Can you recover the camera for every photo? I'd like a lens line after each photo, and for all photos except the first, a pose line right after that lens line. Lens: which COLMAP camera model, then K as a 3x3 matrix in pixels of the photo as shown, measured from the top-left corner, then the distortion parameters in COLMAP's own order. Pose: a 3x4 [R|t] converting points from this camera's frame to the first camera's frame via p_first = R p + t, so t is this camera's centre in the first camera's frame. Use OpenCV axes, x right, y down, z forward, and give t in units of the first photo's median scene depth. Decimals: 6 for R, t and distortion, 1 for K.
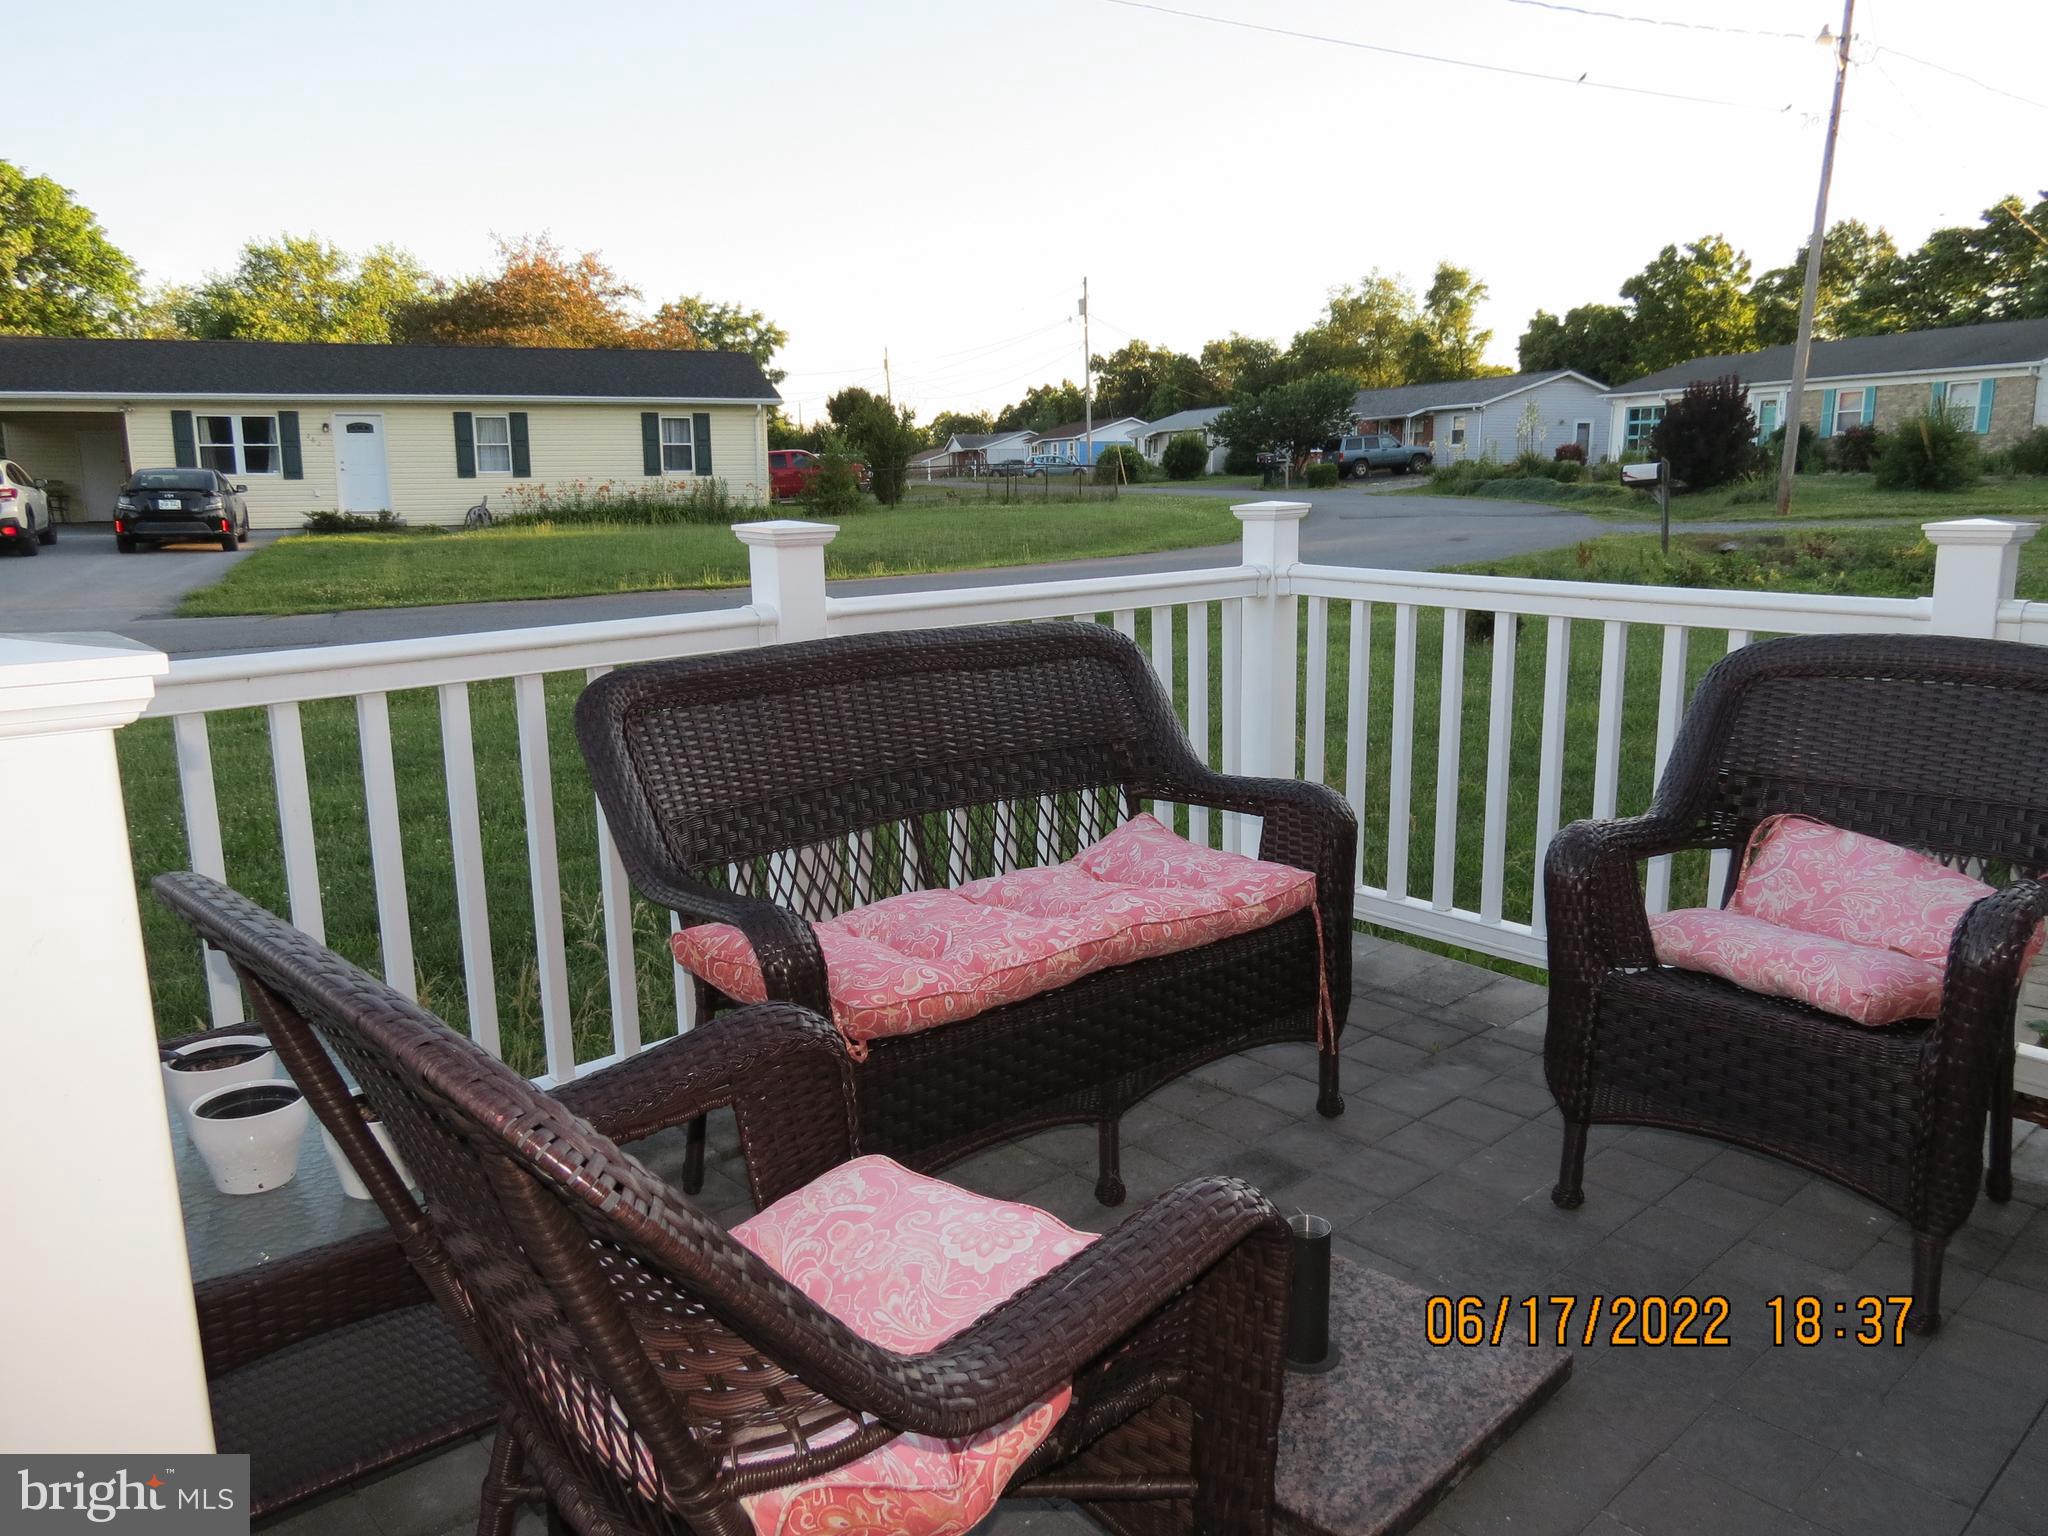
lens RADIAL K [[1462.4, 0, 1038.5], [0, 1462.4, 763.9], [0, 0, 1]] dist [-0.031586, 0.012809]
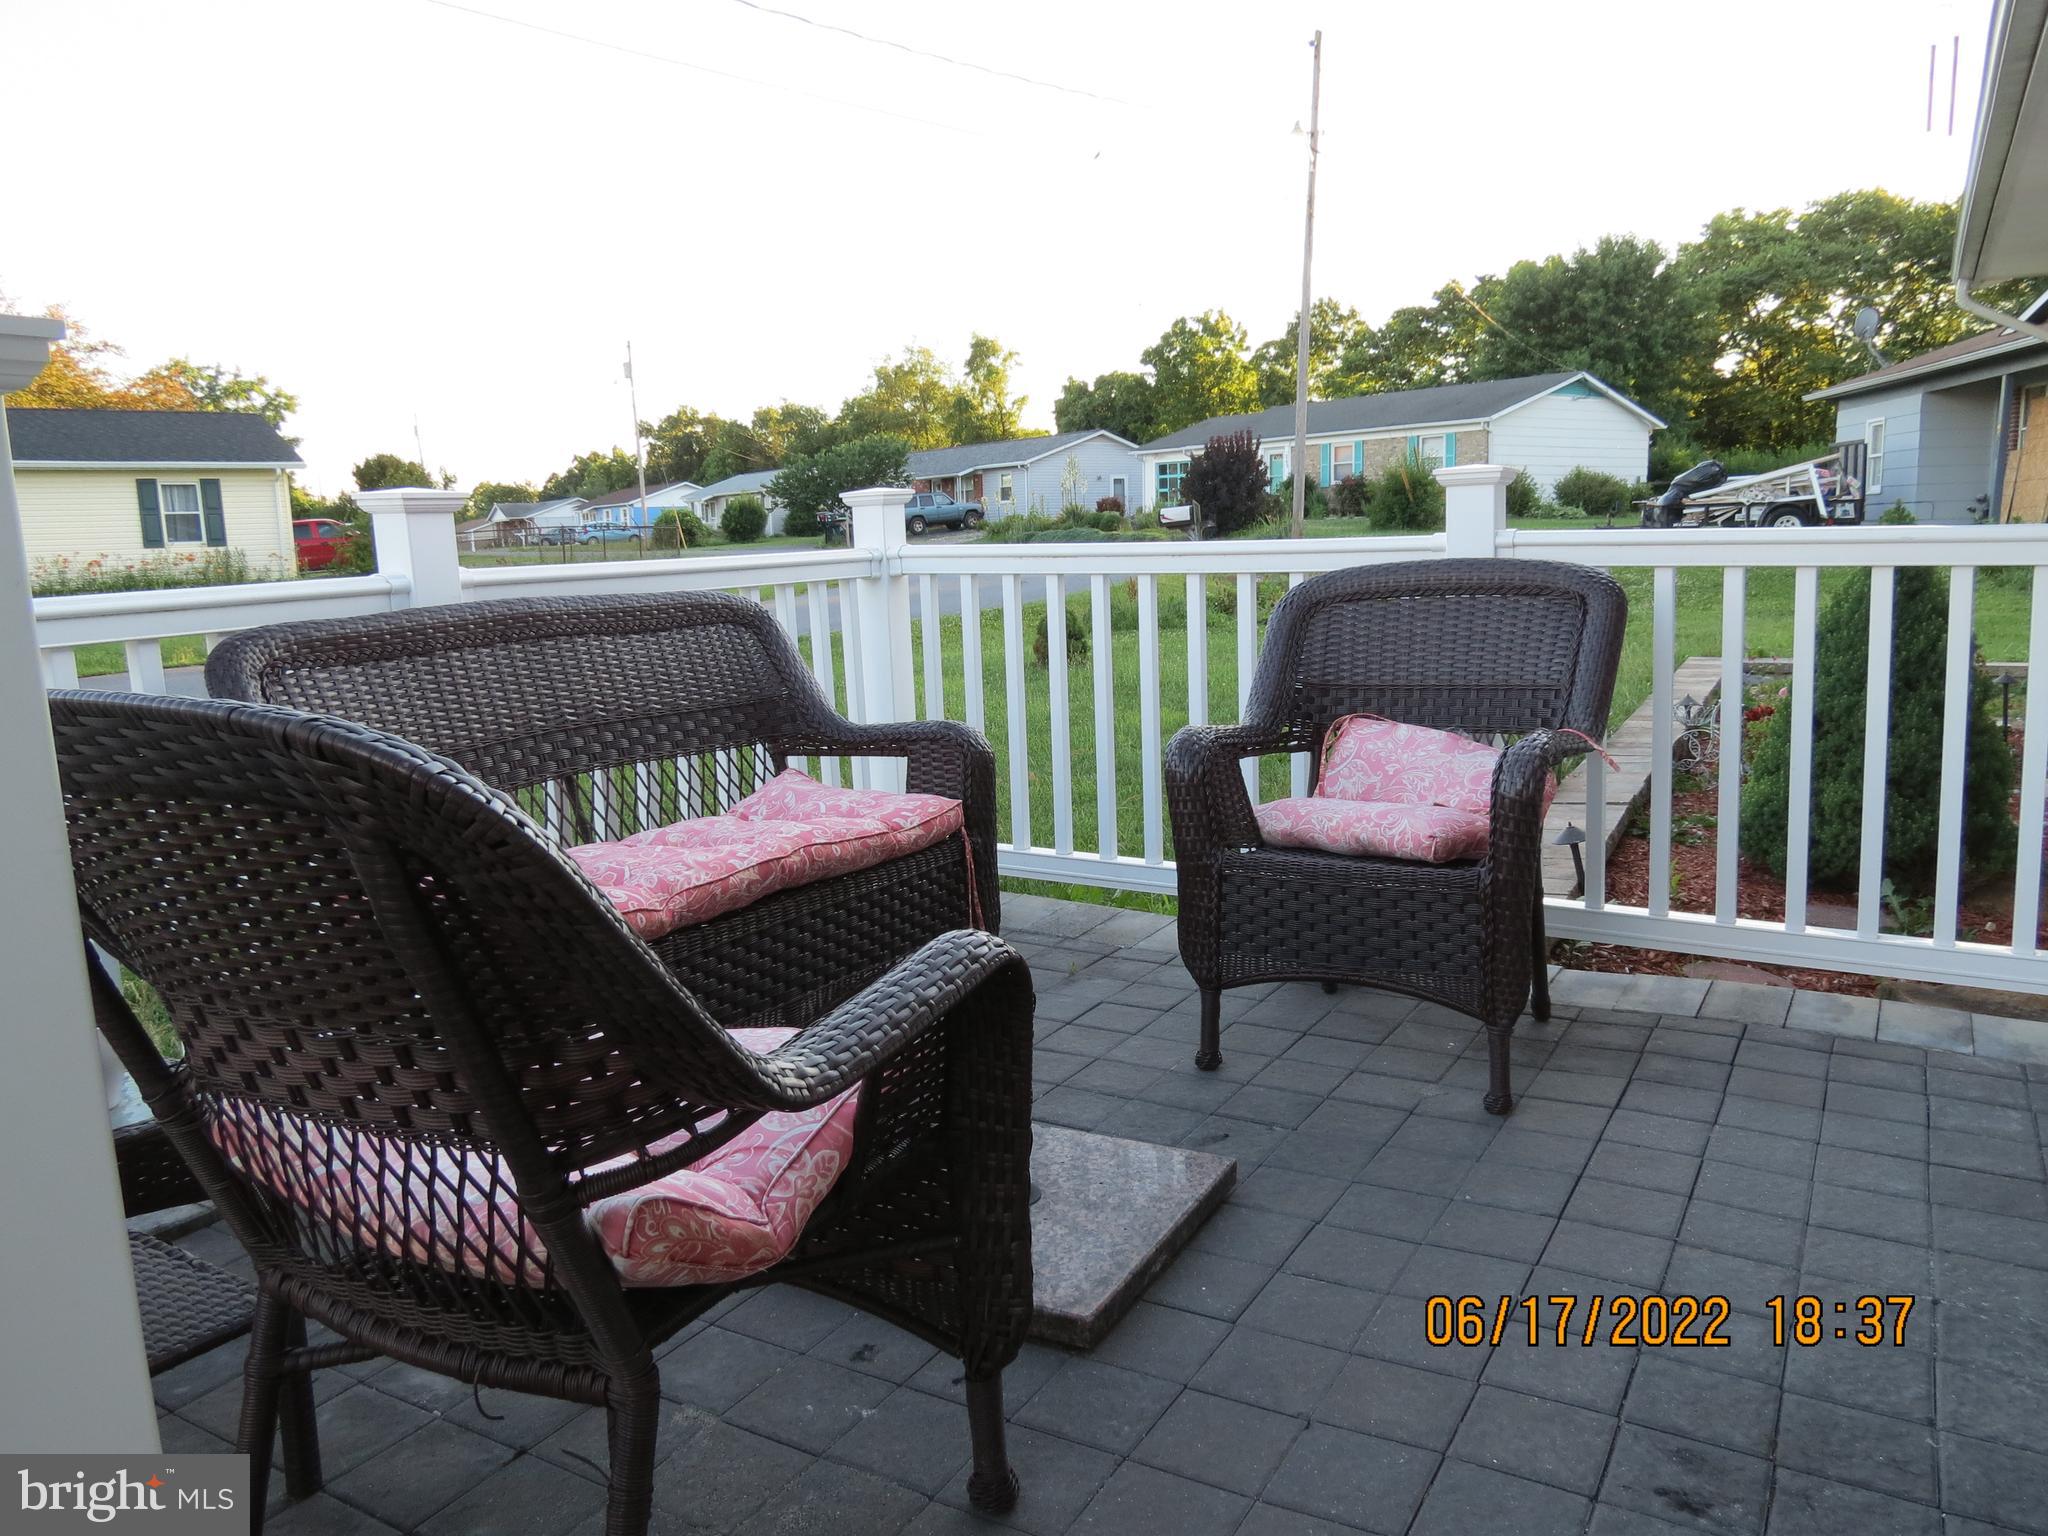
lens RADIAL K [[1462.4, 0, 1037.5], [0, 1462.4, 770.1], [0, 0, 1]] dist [-0.031586, 0.012809]
pose [[0.956022, -0.069580, 0.284921, -0.056264], [0.081051, 0.996298, -0.028655, 0.078412], [-0.281872, 0.050488, 0.958123, -0.046595]]
